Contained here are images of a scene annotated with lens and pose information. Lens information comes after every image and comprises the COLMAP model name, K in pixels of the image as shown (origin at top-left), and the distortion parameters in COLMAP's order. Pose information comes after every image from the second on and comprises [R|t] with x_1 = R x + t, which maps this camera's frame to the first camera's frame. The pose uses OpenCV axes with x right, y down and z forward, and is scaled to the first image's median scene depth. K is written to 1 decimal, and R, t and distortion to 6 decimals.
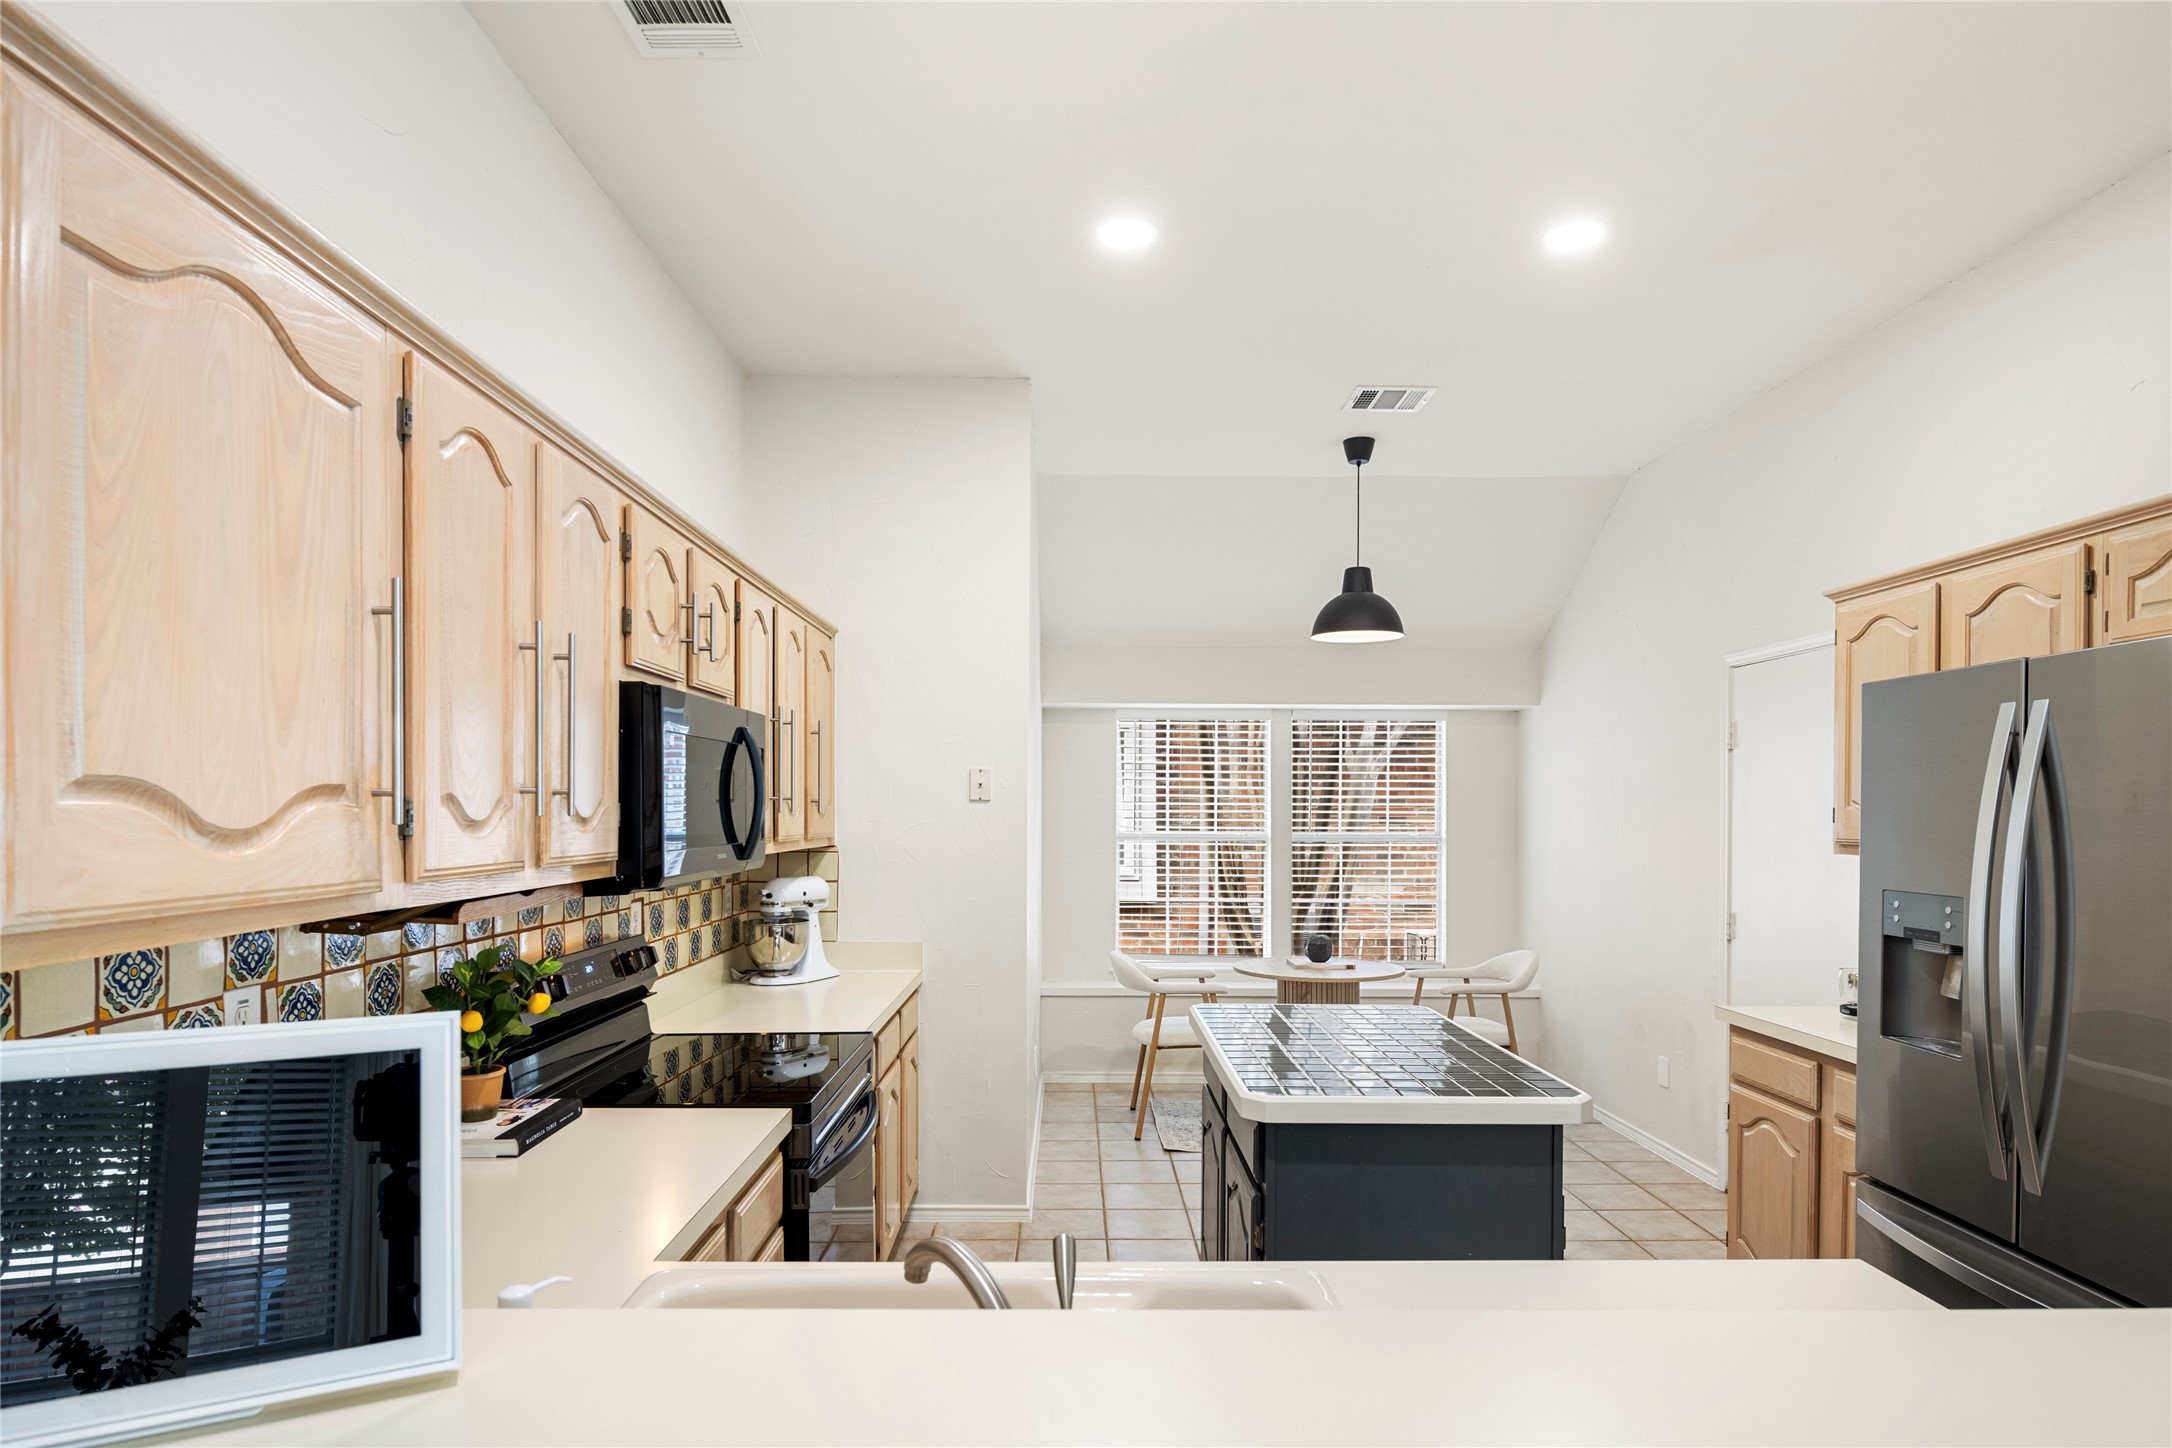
lens RADIAL K [[1178.8, 0, 1062.3], [0, 1178.8, 816.9], [0, 0, 1]] dist [-0.002969, -0.003803]
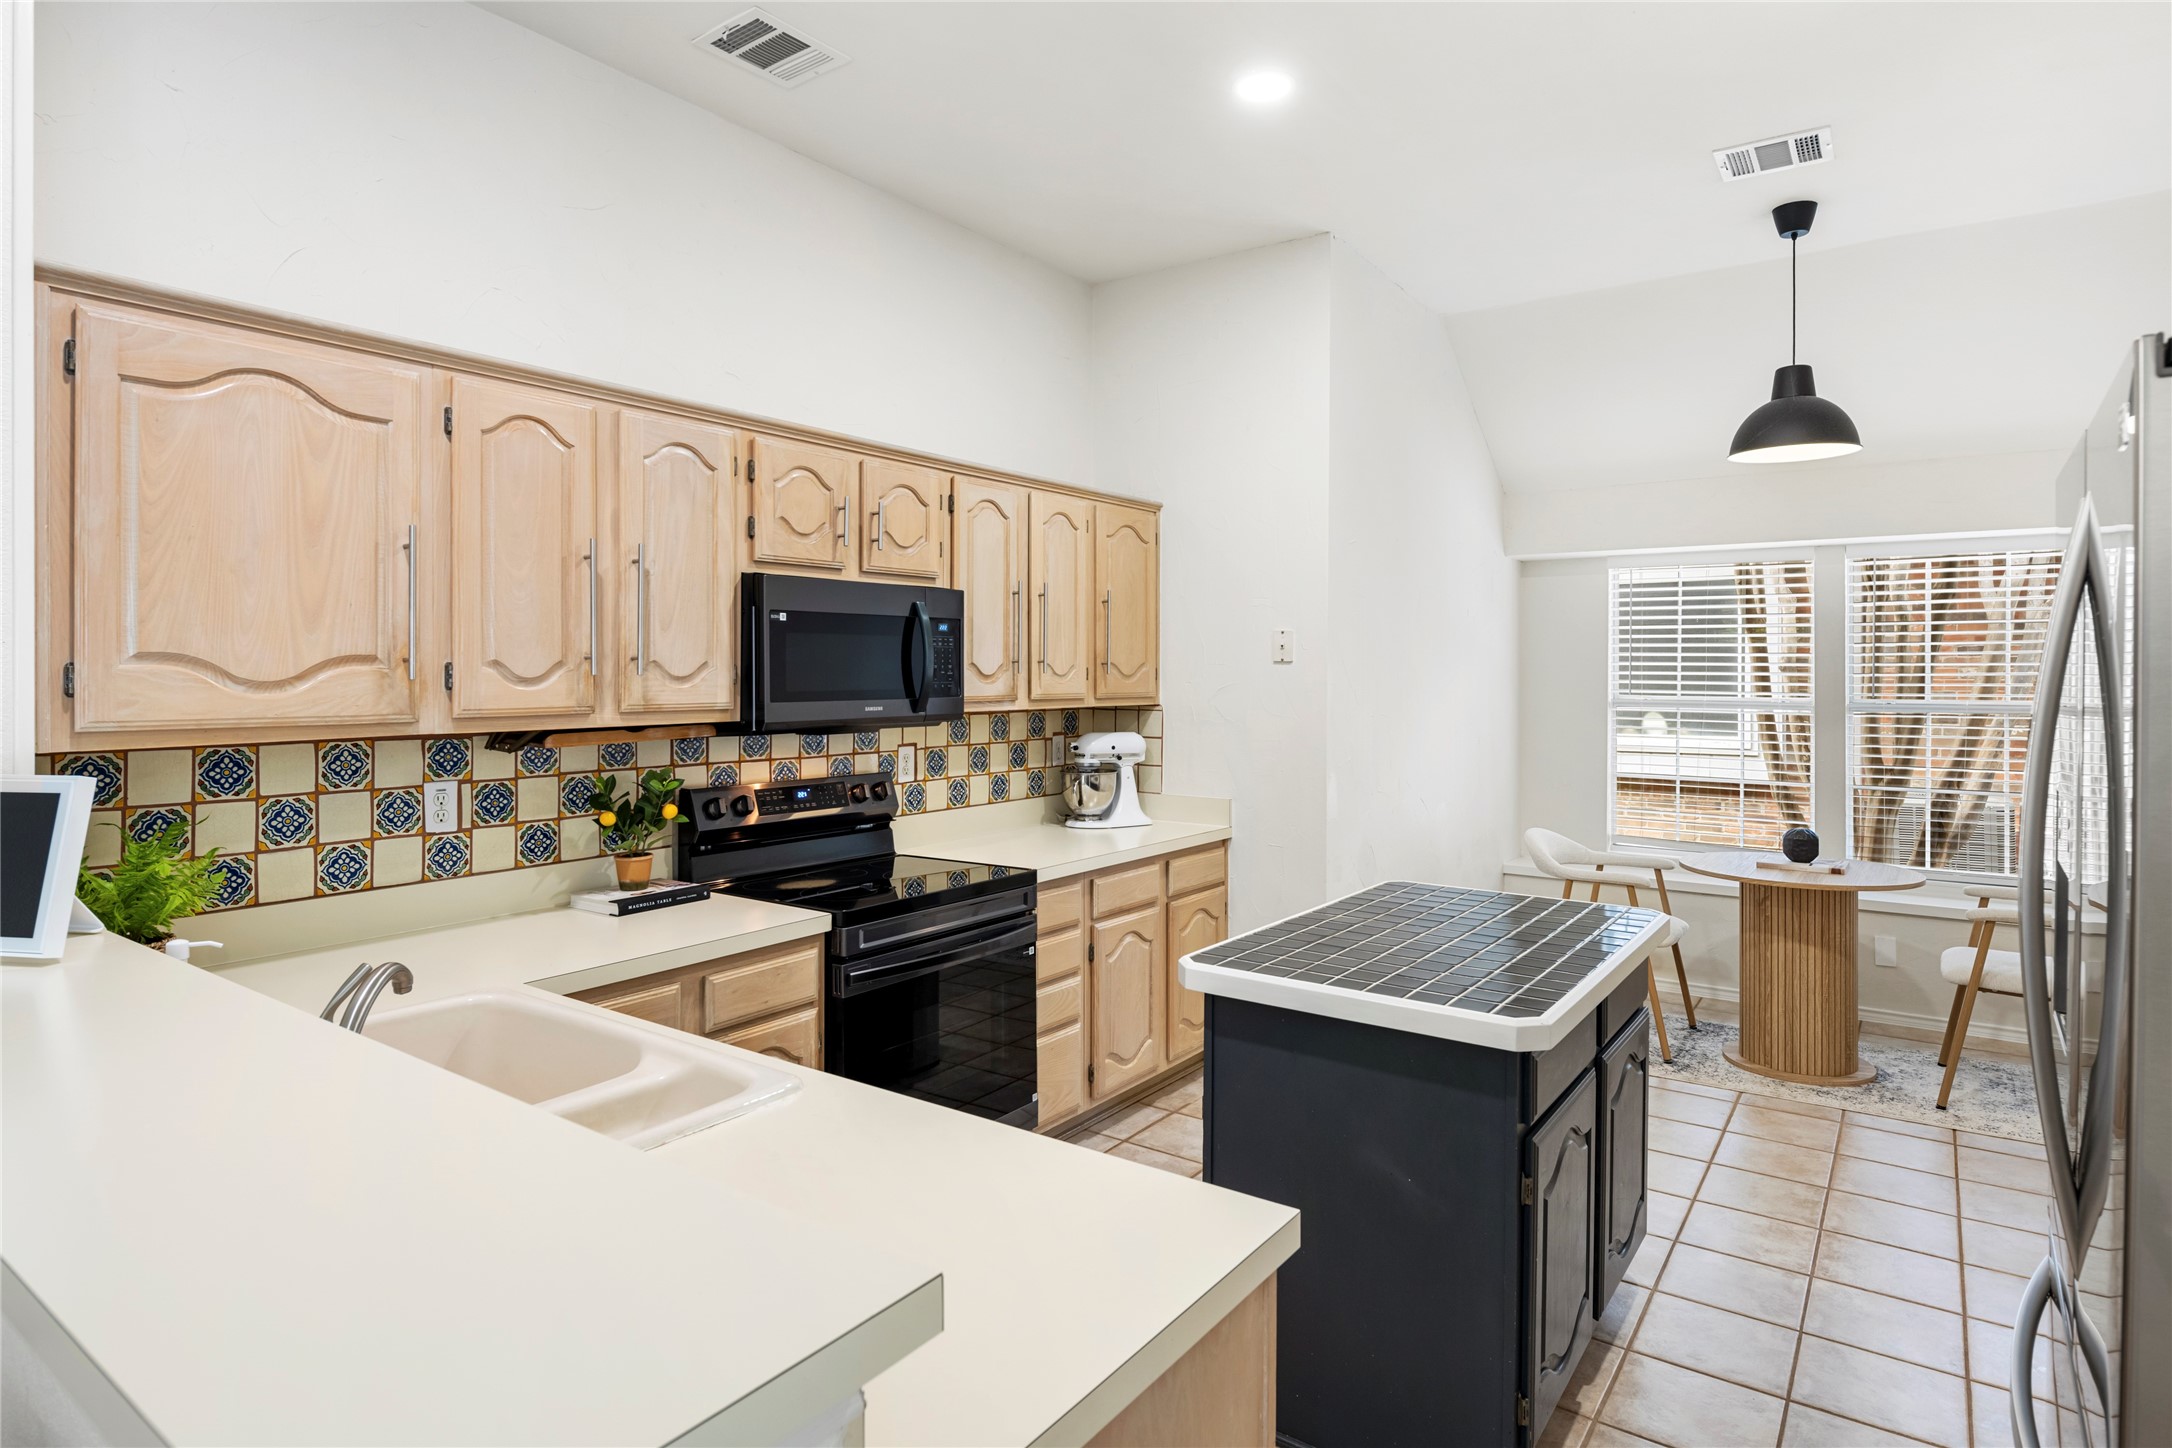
lens RADIAL K [[1178.8, 0, 1061.2], [0, 1178.8, 676.1], [0, 0, 1]] dist [-0.002969, -0.003803]
pose [[0.808237, 0.002074, -0.588854, 0.396007], [-0.003571, 0.999993, -0.001379, 0.000263], [0.588847, 0.003217, 0.808238, 0.084259]]
